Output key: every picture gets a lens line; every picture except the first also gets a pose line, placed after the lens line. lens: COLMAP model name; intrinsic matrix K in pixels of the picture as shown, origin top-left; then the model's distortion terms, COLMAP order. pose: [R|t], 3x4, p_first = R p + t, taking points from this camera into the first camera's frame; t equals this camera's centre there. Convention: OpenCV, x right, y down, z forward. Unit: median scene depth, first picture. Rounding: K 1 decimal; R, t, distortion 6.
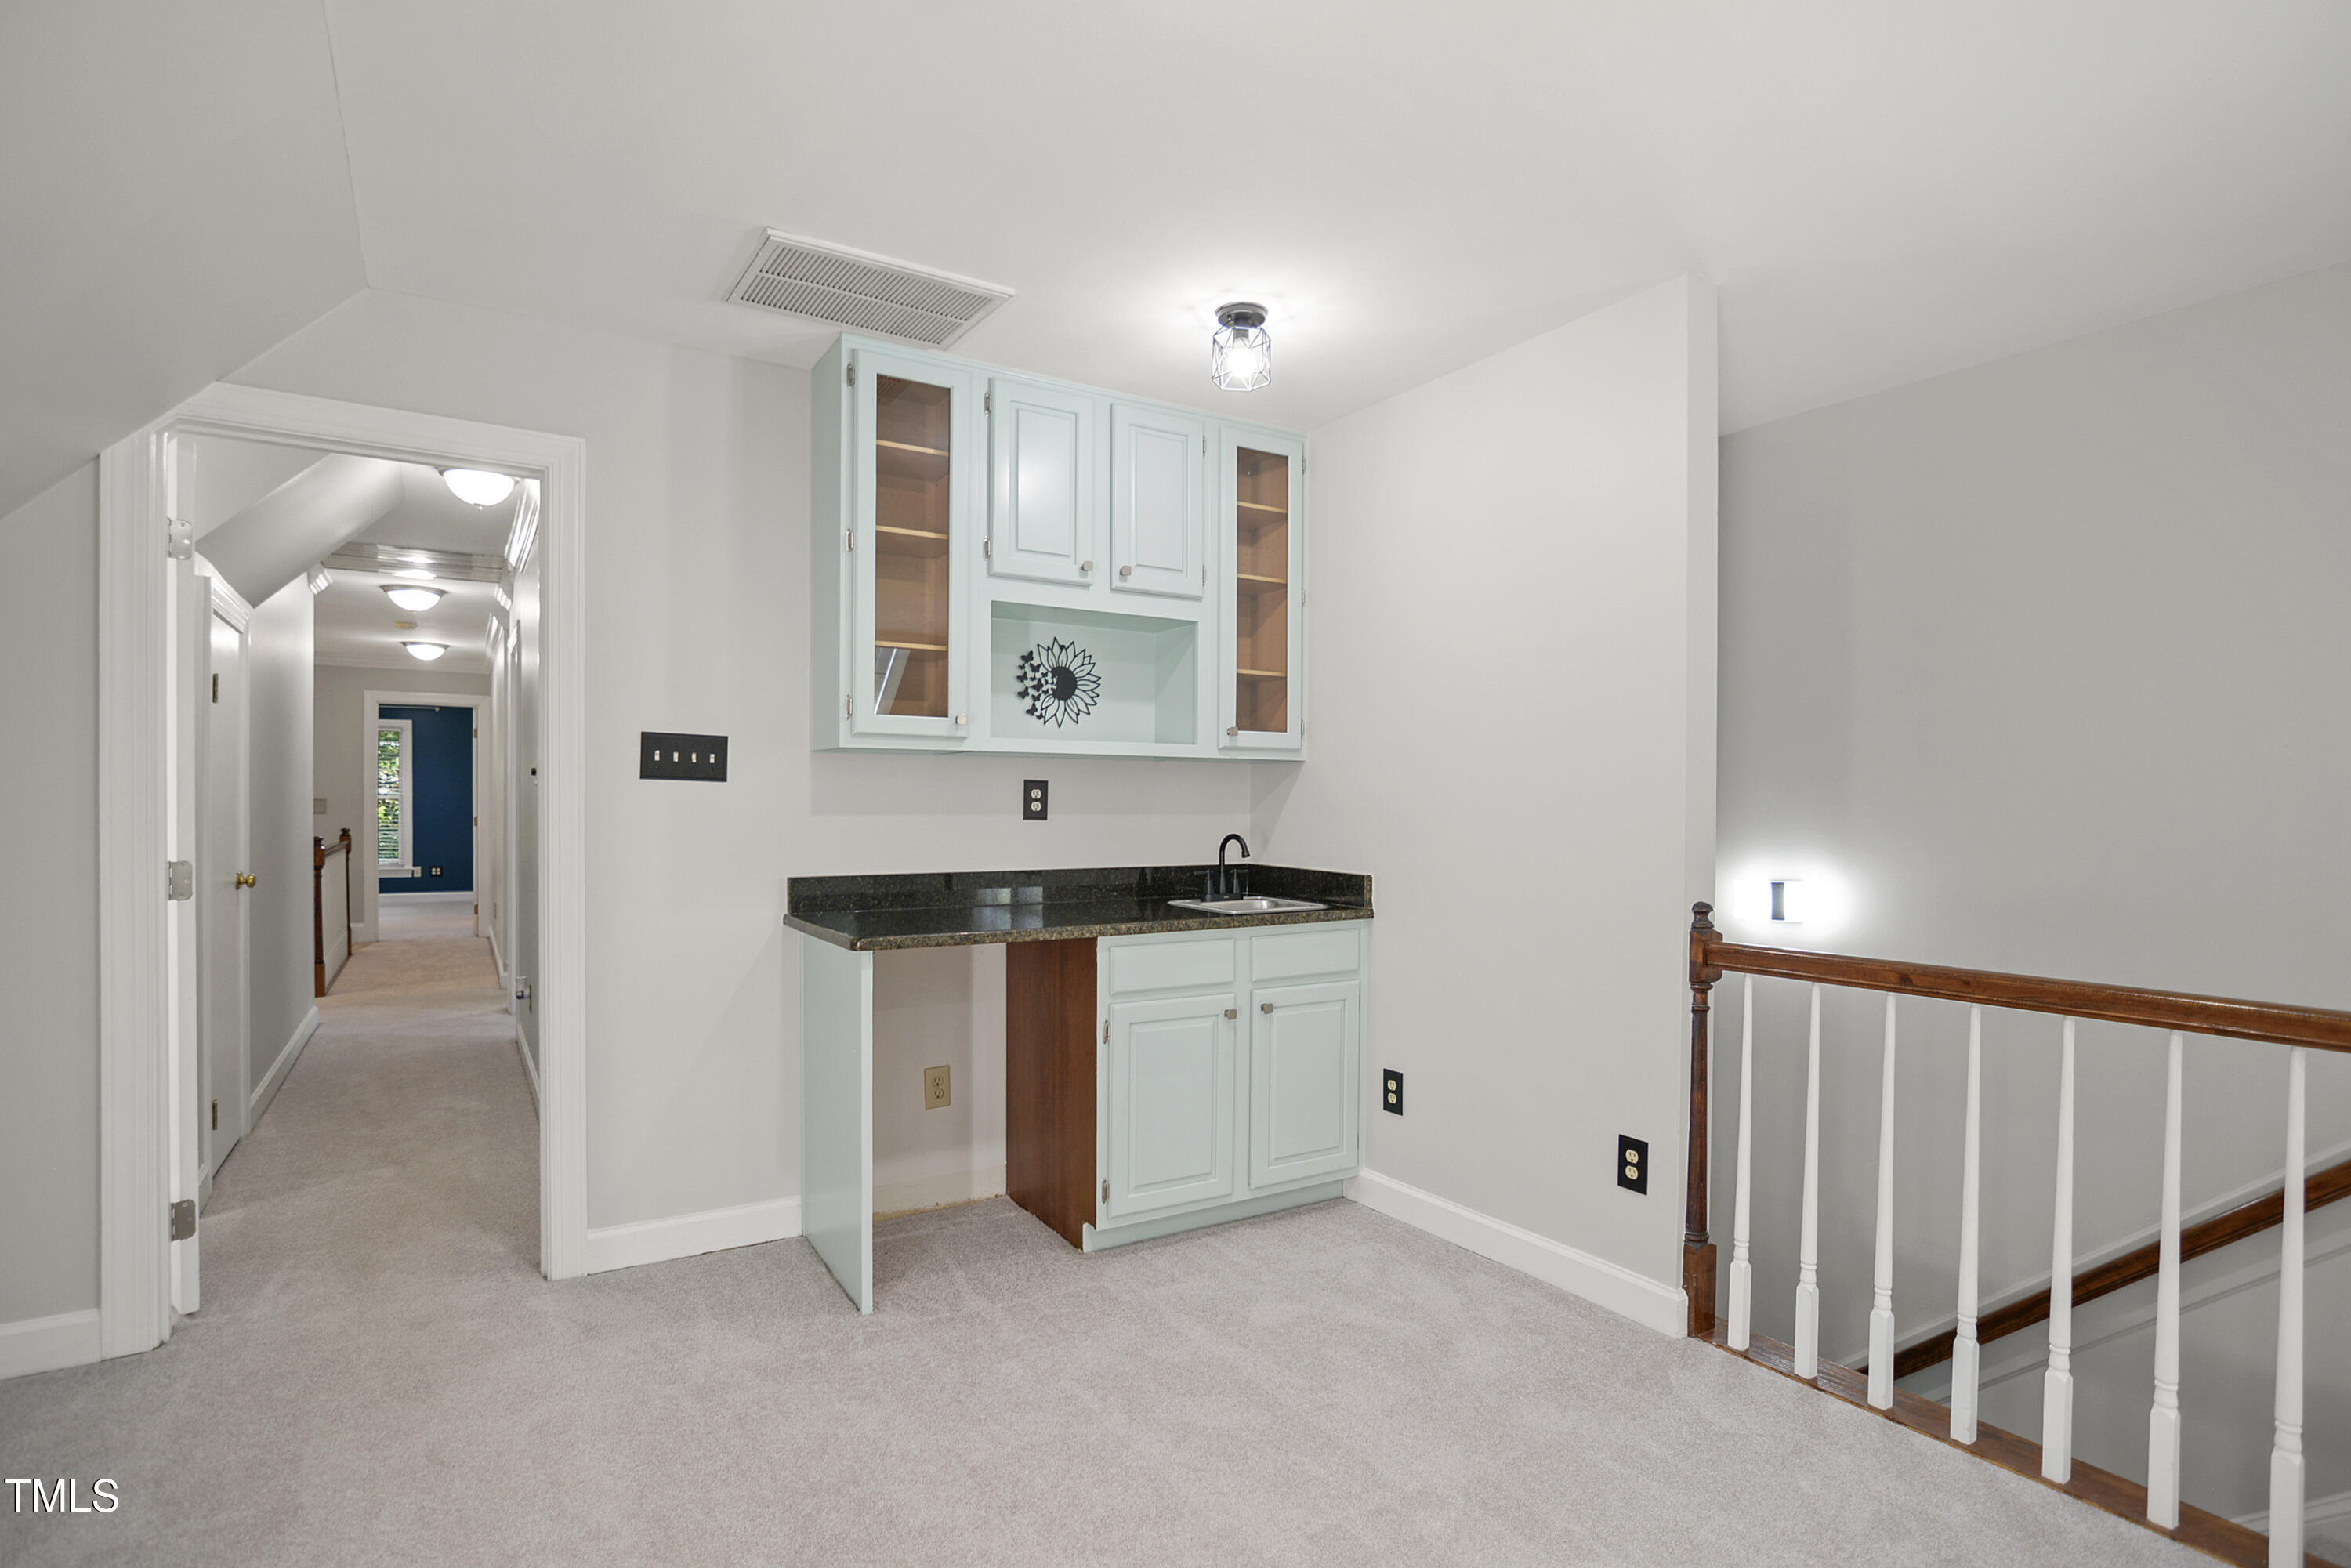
lens RADIAL K [[1148.9, 0, 1149.9], [0, 1148.9, 779.6], [0, 0, 1]] dist [-0.026693, -0.000648]
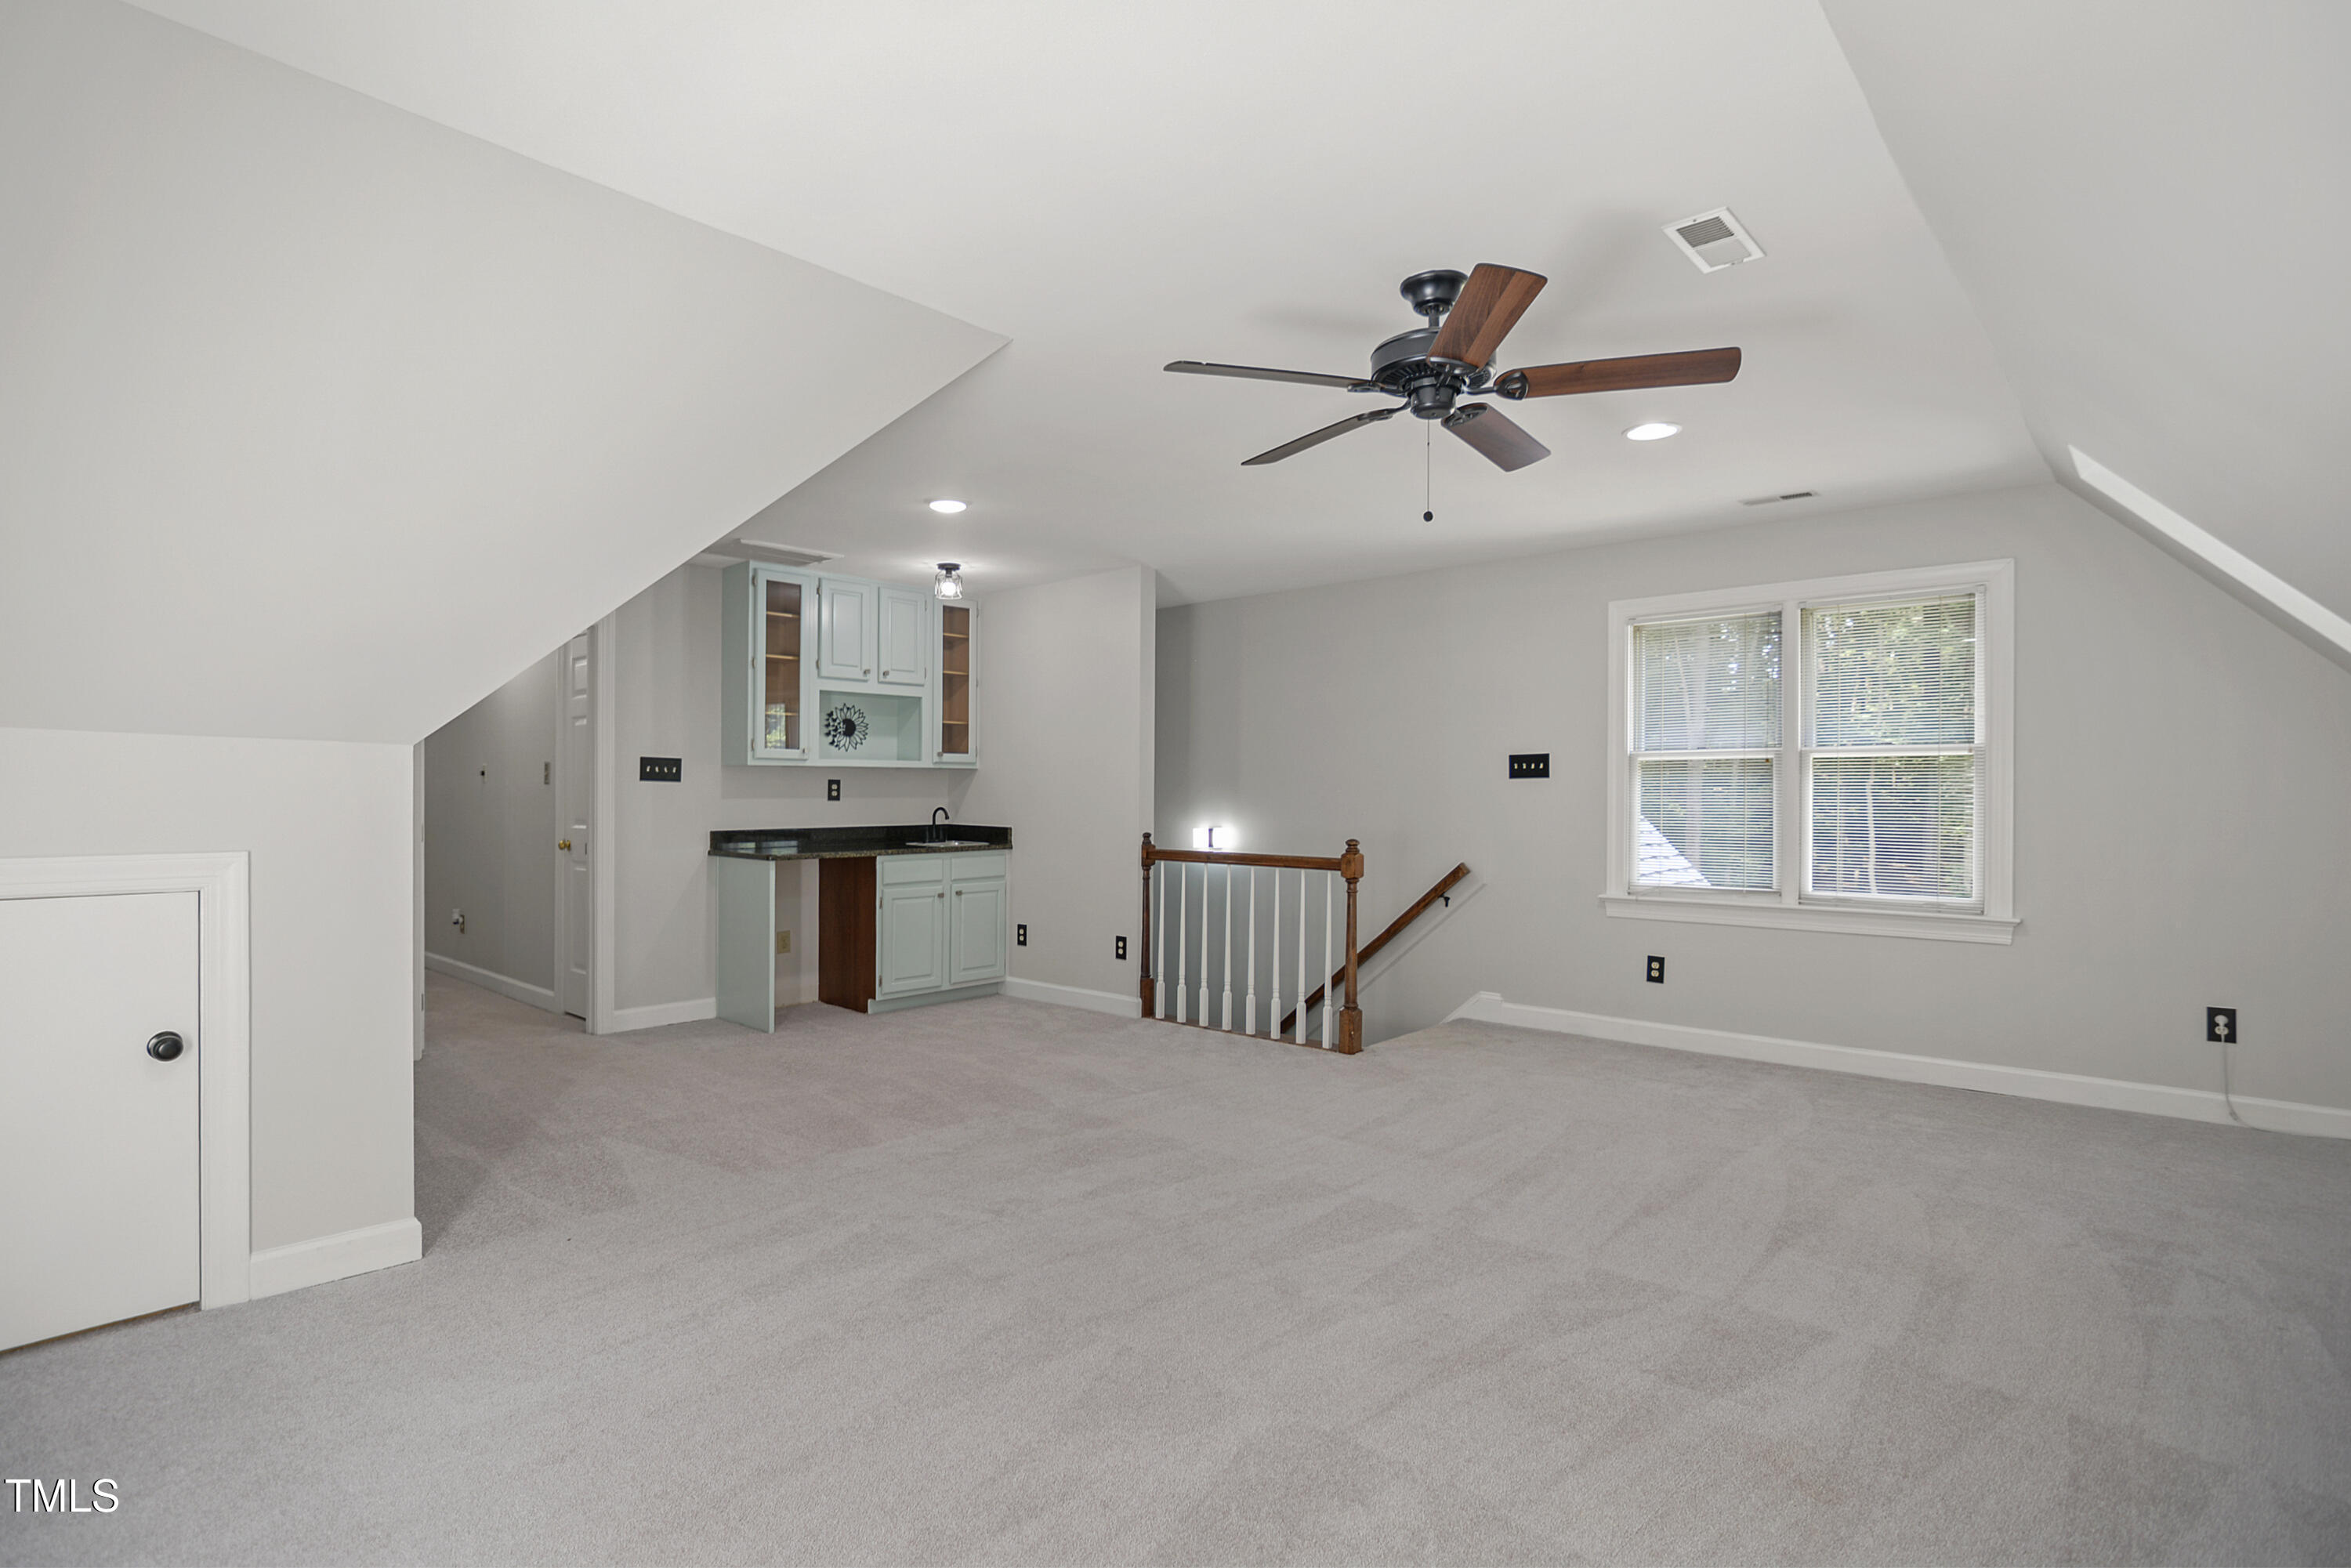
lens RADIAL K [[1148.9, 0, 1149.9], [0, 1148.9, 779.6], [0, 0, 1]] dist [-0.026693, -0.000648]
pose [[0.960895, -0.001464, 0.276910, -0.132336], [-0.001586, 0.999941, 0.010791, -0.022231], [-0.276910, -0.010808, 0.960835, -1.016176]]
